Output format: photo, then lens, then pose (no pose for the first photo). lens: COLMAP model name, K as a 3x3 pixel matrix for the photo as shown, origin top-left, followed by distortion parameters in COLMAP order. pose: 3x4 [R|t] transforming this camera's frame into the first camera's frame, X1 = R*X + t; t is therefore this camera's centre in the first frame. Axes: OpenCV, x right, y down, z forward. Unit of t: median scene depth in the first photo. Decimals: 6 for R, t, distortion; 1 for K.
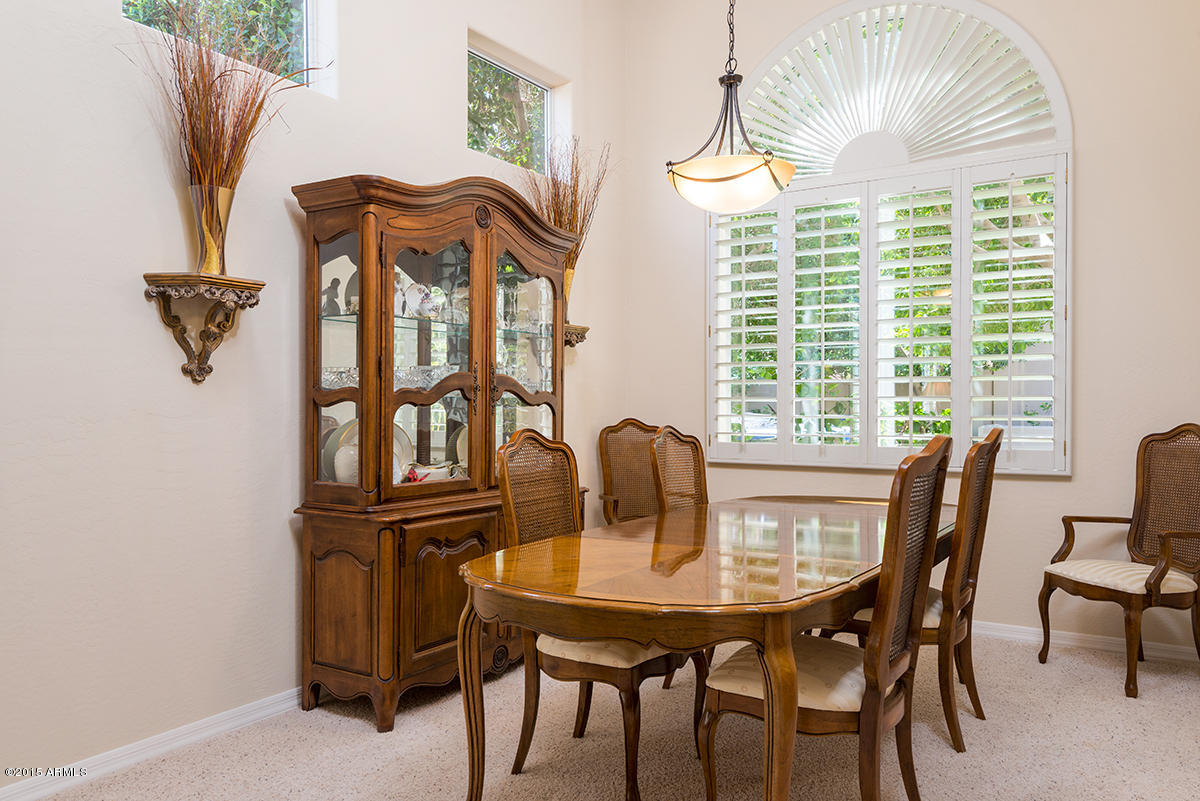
lens RADIAL K [[902.7, 0, 580.9], [0, 902.7, 412.8], [0, 0, 1]] dist [0.011916, -0.000682]
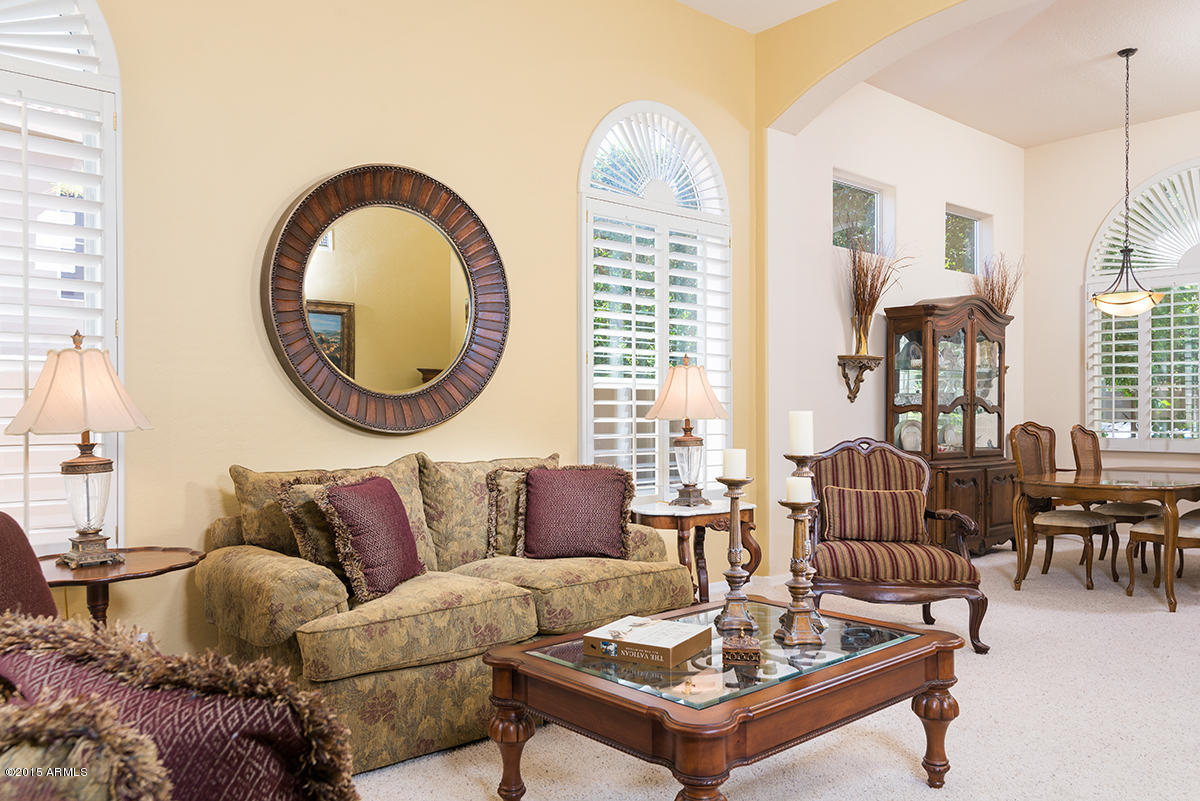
lens RADIAL K [[902.7, 0, 580.9], [0, 902.7, 412.8], [0, 0, 1]] dist [0.011916, -0.000682]
pose [[0.957902, 0.000886, -0.287095, -0.391670], [-0.002706, 0.999979, -0.005942, 0.004949], [0.287083, 0.006468, 0.957884, -1.189245]]
